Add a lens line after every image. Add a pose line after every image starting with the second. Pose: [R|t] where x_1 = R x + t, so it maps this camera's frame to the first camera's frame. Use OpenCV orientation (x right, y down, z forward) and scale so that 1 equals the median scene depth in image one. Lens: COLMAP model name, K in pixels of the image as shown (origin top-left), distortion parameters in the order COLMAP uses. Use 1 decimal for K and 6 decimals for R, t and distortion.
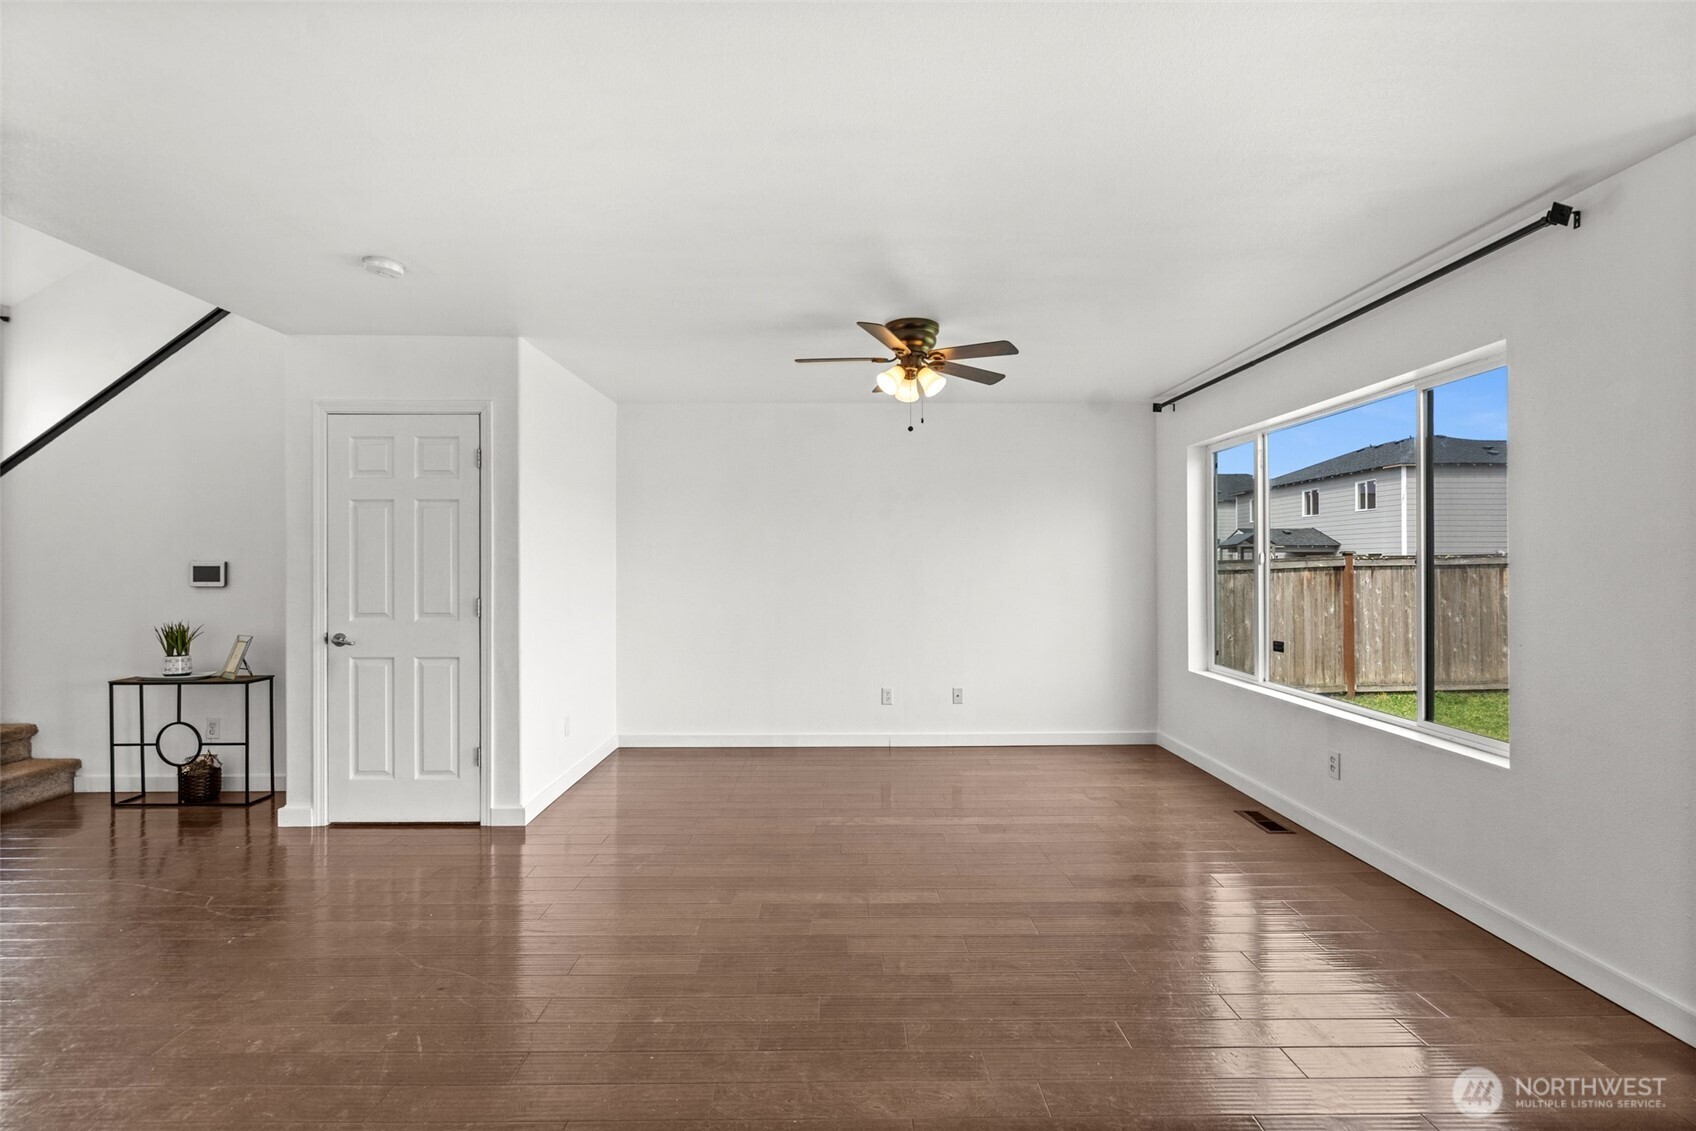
lens RADIAL K [[763.2, 0, 846.8], [0, 763.2, 565.5], [0, 0, 1]] dist [-0.001856, 0.000241]
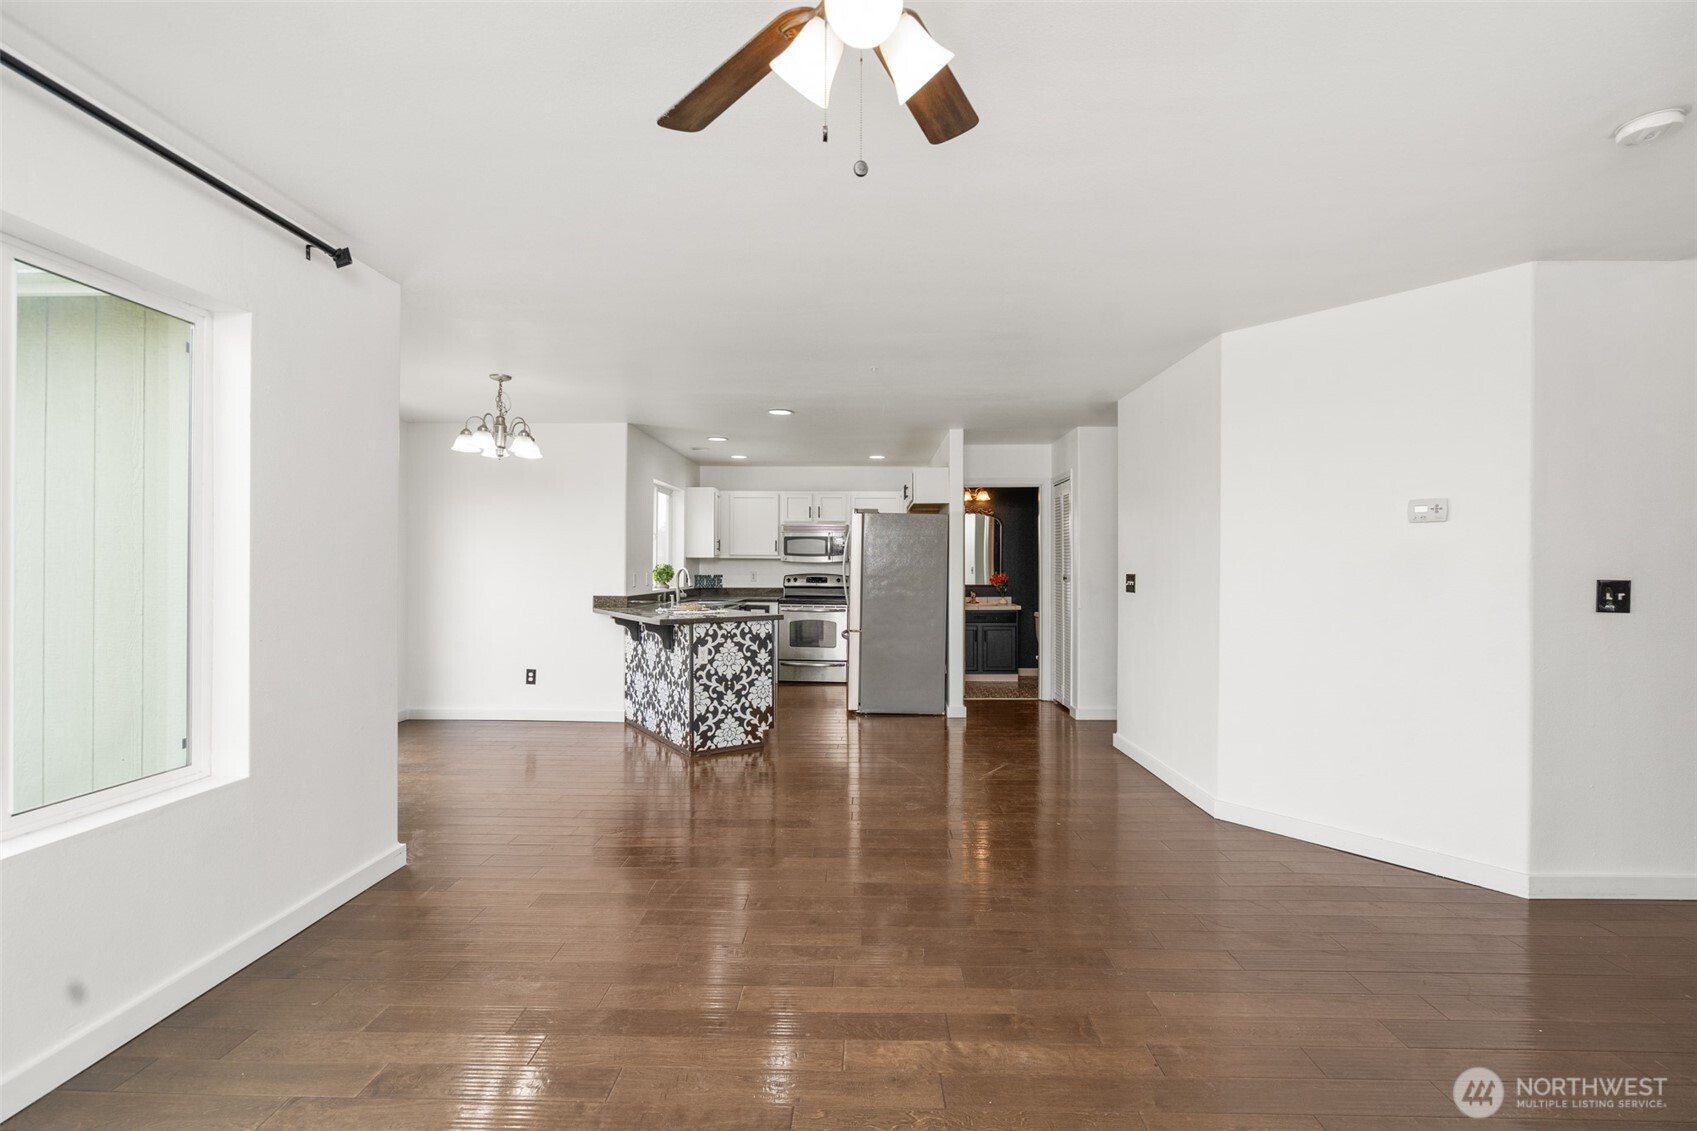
lens RADIAL K [[762.4, 0, 849.3], [0, 762.4, 568.0], [0, 0, 1]] dist [-0.008497, 0.000236]
pose [[-0.999444, -0.001831, 0.033281, 0.067517], [-0.001869, 0.999998, -0.001099, 0.007193], [-0.033279, -0.001161, -0.999445, 1.188817]]
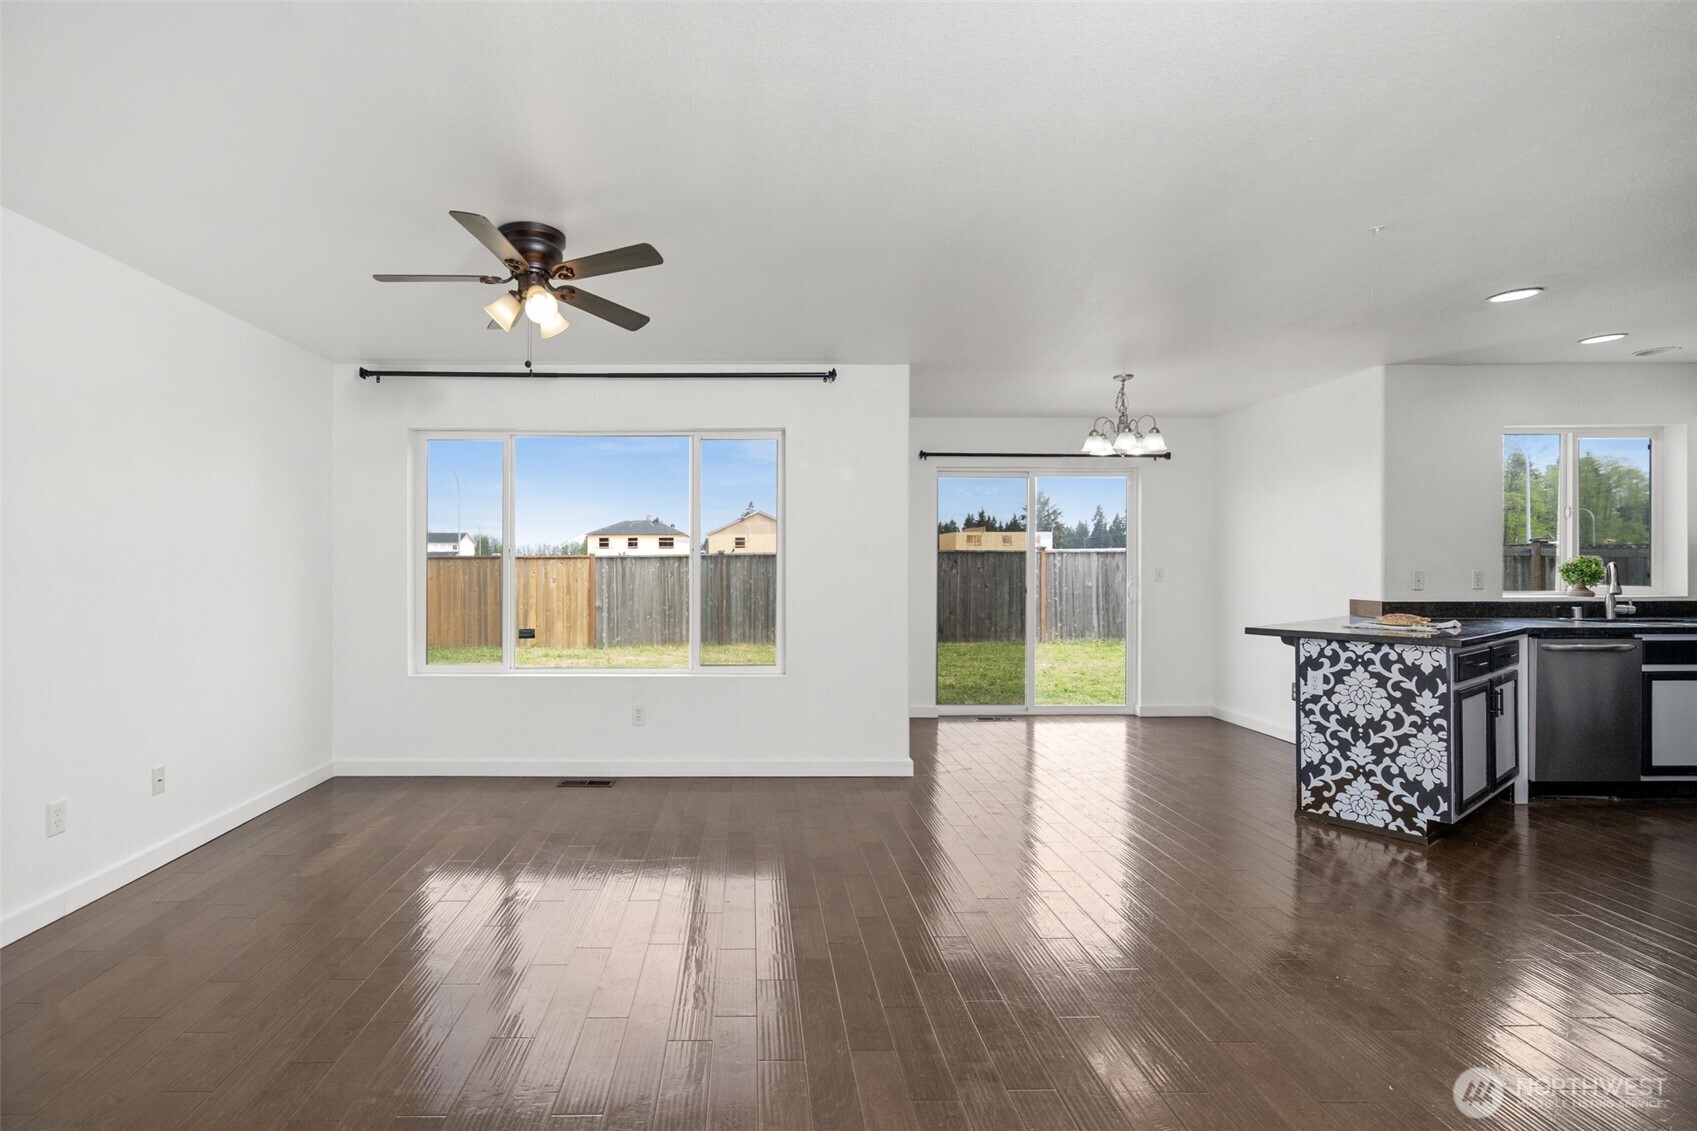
lens RADIAL K [[785.1, 0, 841.8], [0, 785.1, 565.5], [0, 0, 1]] dist [0.000394, 0.000459]
pose [[-0.065997, -0.001508, 0.997819, -0.542554], [0.000907, 0.999998, 0.001571, 0.007239], [-0.997819, 0.001009, -0.065996, 0.582201]]
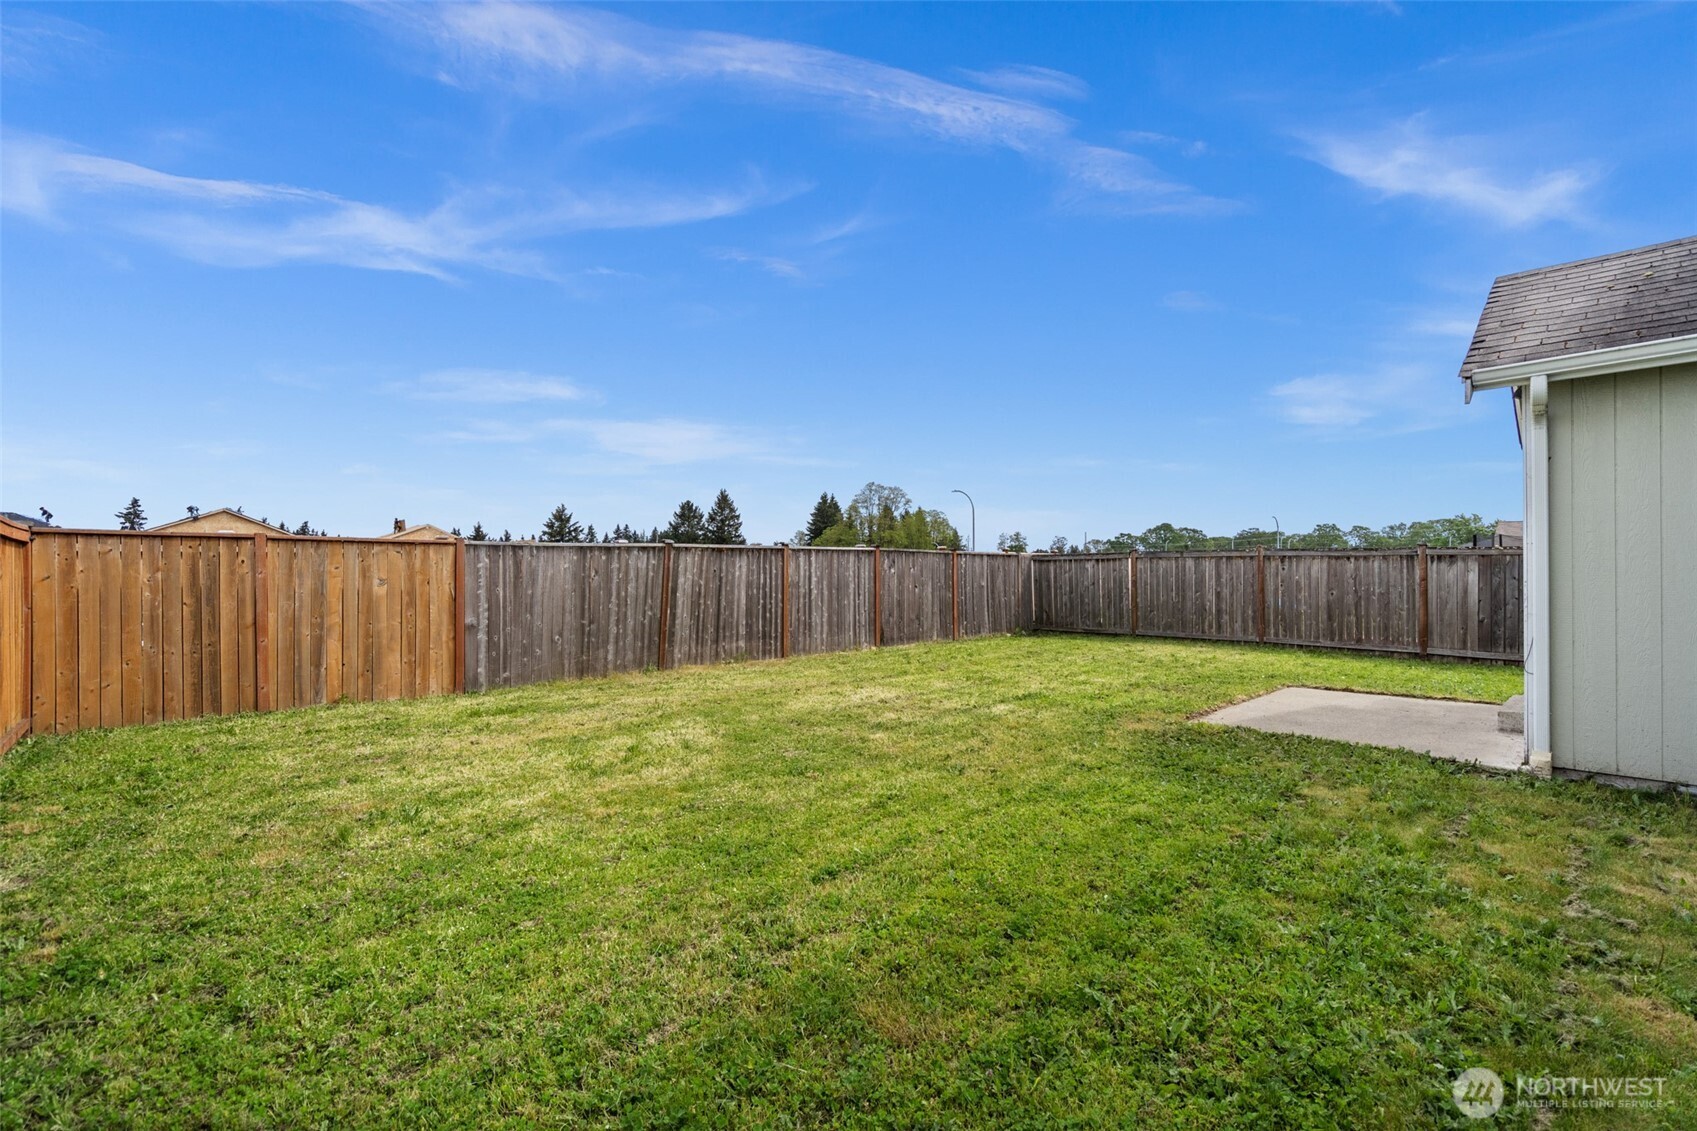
lens RADIAL K [[770.0, 0, 851.5], [0, 770.0, 578.4], [0, 0, 1]] dist [-0.000304, 0.000119]
pose [[-0.689933, 0.003046, 0.723867, 0.864224], [0.002528, 0.999995, -0.001799, 0.077575], [-0.723869, 0.000589, -0.689938, 2.171516]]
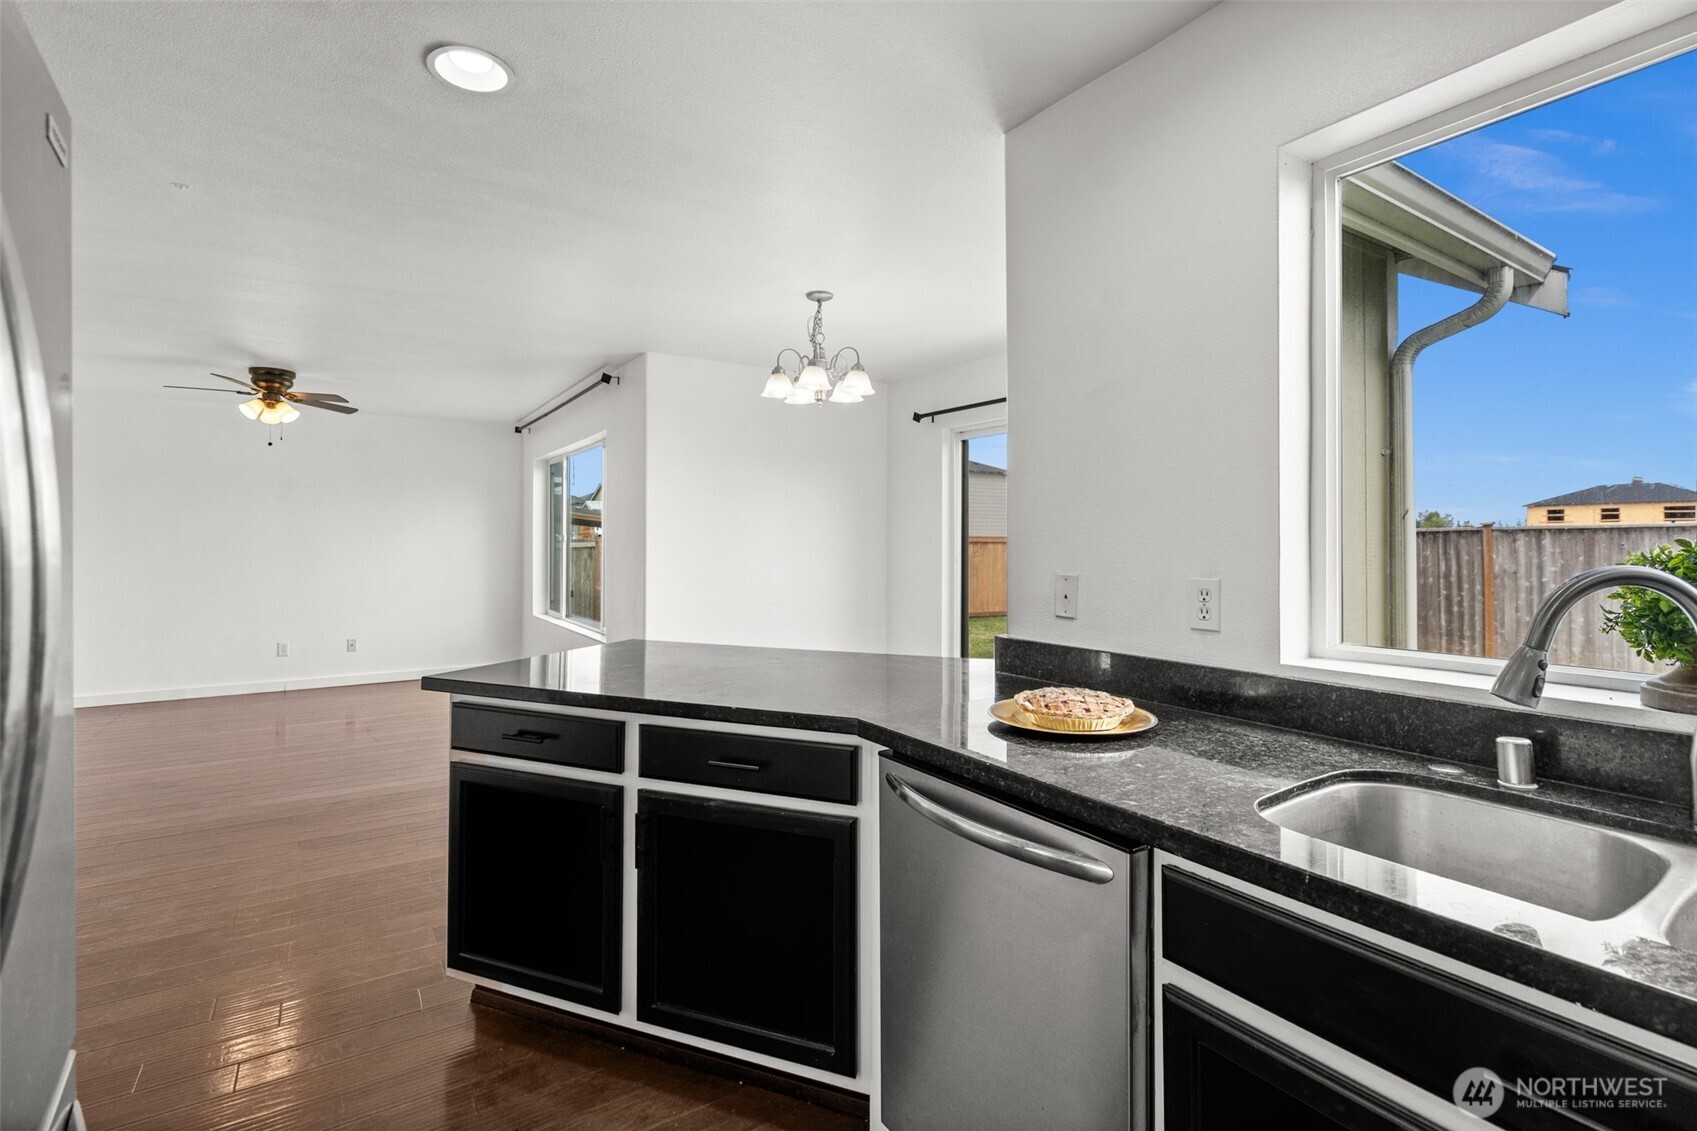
lens RADIAL K [[777.4, 0, 838.8], [0, 777.4, 533.4], [0, 0, 1]] dist [-0.003944, -0.000252]
pose [[0.845974, 0.007950, 0.533165, 0.183155], [-0.002670, 0.999939, -0.010674, -0.001483], [-0.533218, 0.007606, 0.845944, -0.674270]]
